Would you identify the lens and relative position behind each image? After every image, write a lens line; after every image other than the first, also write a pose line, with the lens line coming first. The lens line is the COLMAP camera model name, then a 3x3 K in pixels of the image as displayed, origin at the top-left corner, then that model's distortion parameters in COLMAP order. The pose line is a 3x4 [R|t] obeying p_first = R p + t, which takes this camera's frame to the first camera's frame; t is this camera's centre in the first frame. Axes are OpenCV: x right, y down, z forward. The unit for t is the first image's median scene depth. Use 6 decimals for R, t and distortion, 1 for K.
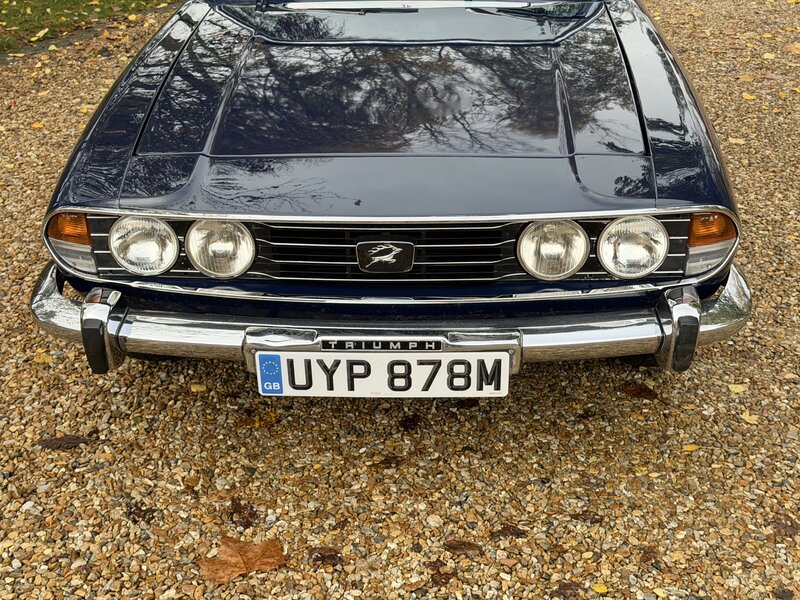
lens RADIAL K [[1137.8, 0, 400.0], [0, 1137.8, 300.0], [0, 0, 1]] dist [0.192610, -0.387026]
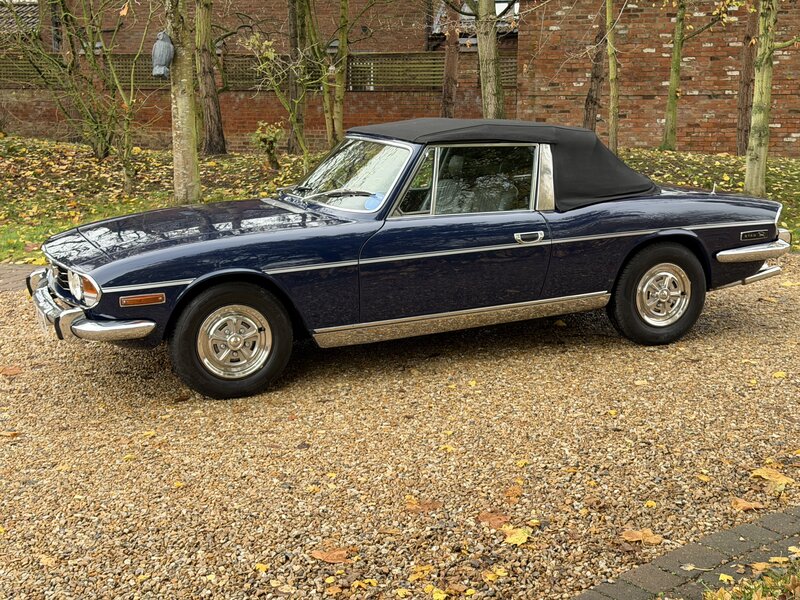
lens RADIAL K [[1138.3, 0, 393.0], [0, 1138.3, 299.0], [0, 0, 1]] dist [0.195252, -0.417429]
pose [[0.415275, 0.184146, -0.890863, 2.383287], [-0.377381, 0.925929, 0.015479, -0.279233], [0.827726, 0.329767, 0.454008, 0.442940]]
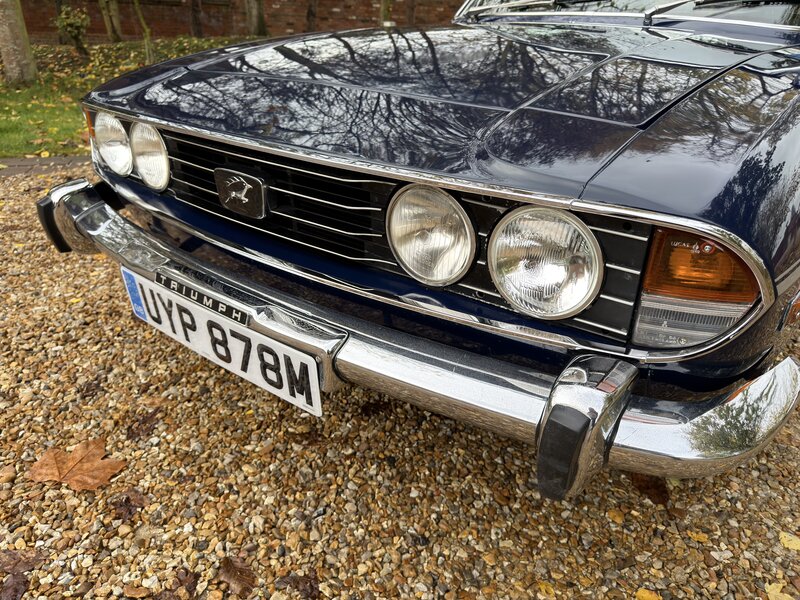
lens RADIAL K [[569.3, 0, 401.2], [0, 569.3, 302.9], [0, 0, 1]] dist [0.026412, -0.030040]
pose [[0.807188, 0.290527, -0.513849, 0.280368], [-0.291109, 0.953200, 0.081639, -0.027845], [0.513519, 0.083688, 0.853987, 0.665662]]
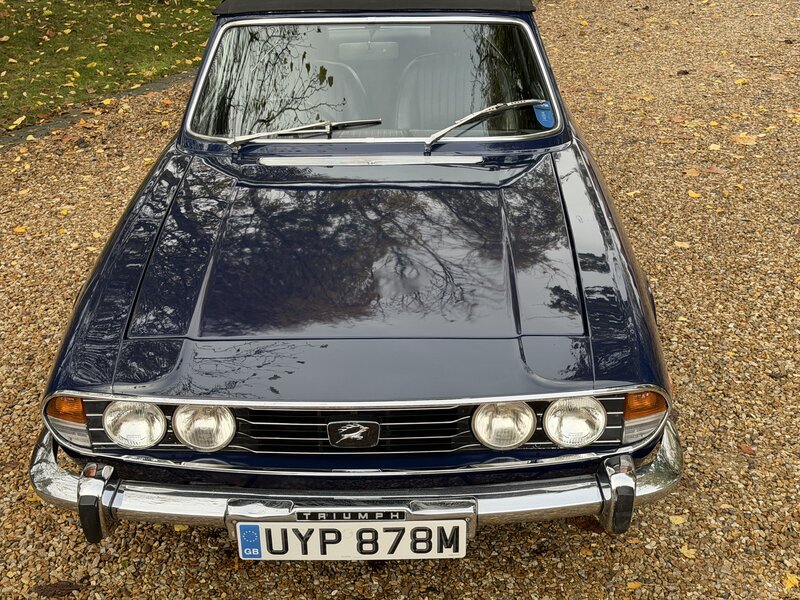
lens RADIAL K [[1138.3, 0, 393.0], [0, 1138.3, 299.0], [0, 0, 1]] dist [0.195252, -0.417429]
pose [[0.999718, -0.011424, 0.020810, 0.003585], [0.011842, 0.999728, -0.020069, -0.135118], [-0.020576, 0.020310, 0.999582, -0.108123]]
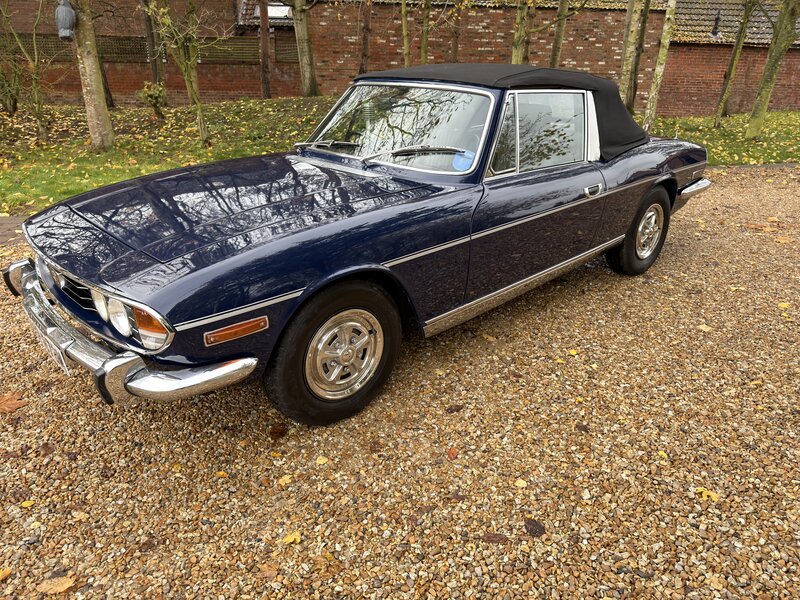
lens RADIAL K [[569.3, 0, 401.2], [0, 569.3, 302.9], [0, 0, 1]] dist [0.026412, -0.030040]
pose [[0.706098, 0.291992, -0.645109, 0.885188], [-0.313980, 0.945673, 0.084372, -0.225703], [0.634699, 0.142976, 0.759418, 0.612811]]
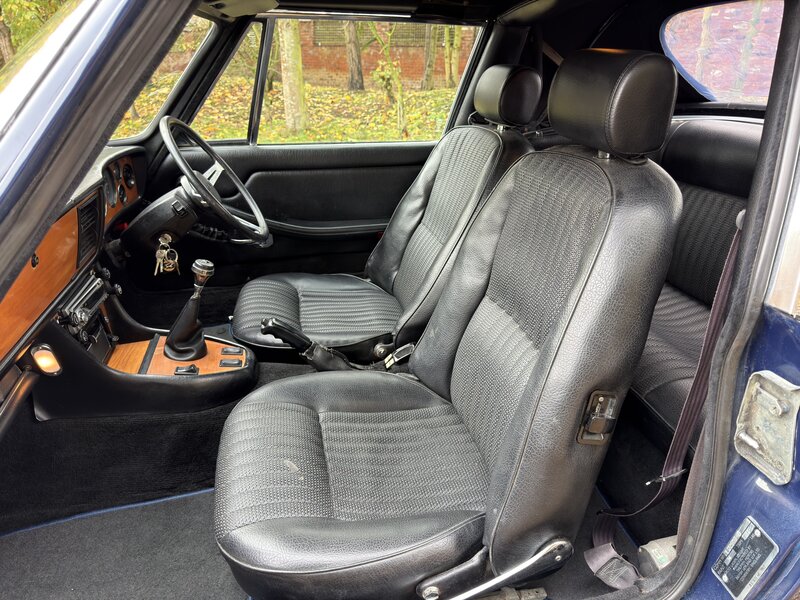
lens RADIAL K [[569.3, 0, 401.2], [0, 569.3, 302.9], [0, 0, 1]] dist [0.026412, -0.030040]
pose [[0.231072, 0.402671, -0.885699, 0.472904], [-0.411819, 0.865245, 0.285931, -0.540822], [0.881482, 0.298677, 0.365761, 1.504628]]
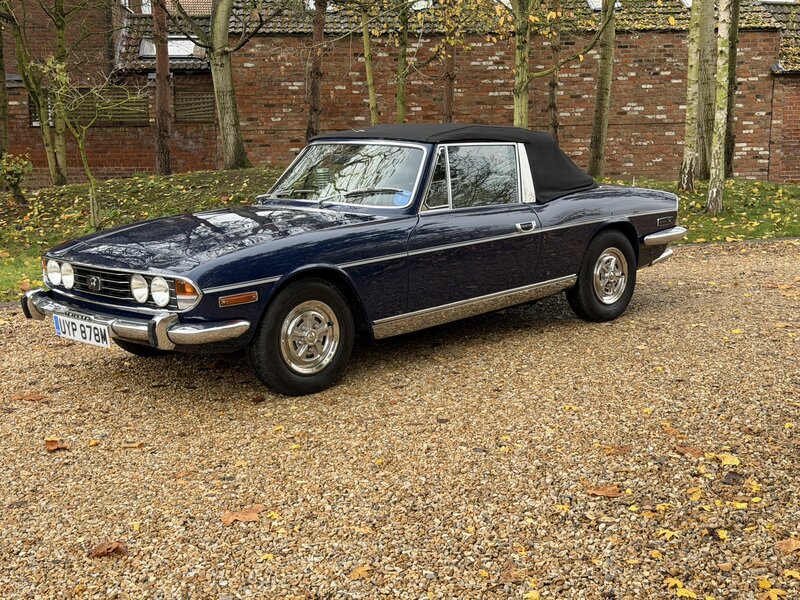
lens RADIAL K [[1137.8, 0, 400.0], [0, 1137.8, 300.0], [0, 0, 1]] dist [0.192610, -0.387026]
pose [[0.718475, 0.108916, -0.686973, 1.956777], [-0.280936, 0.948958, -0.143367, 0.150282], [0.636293, 0.296001, 0.712400, -0.285363]]
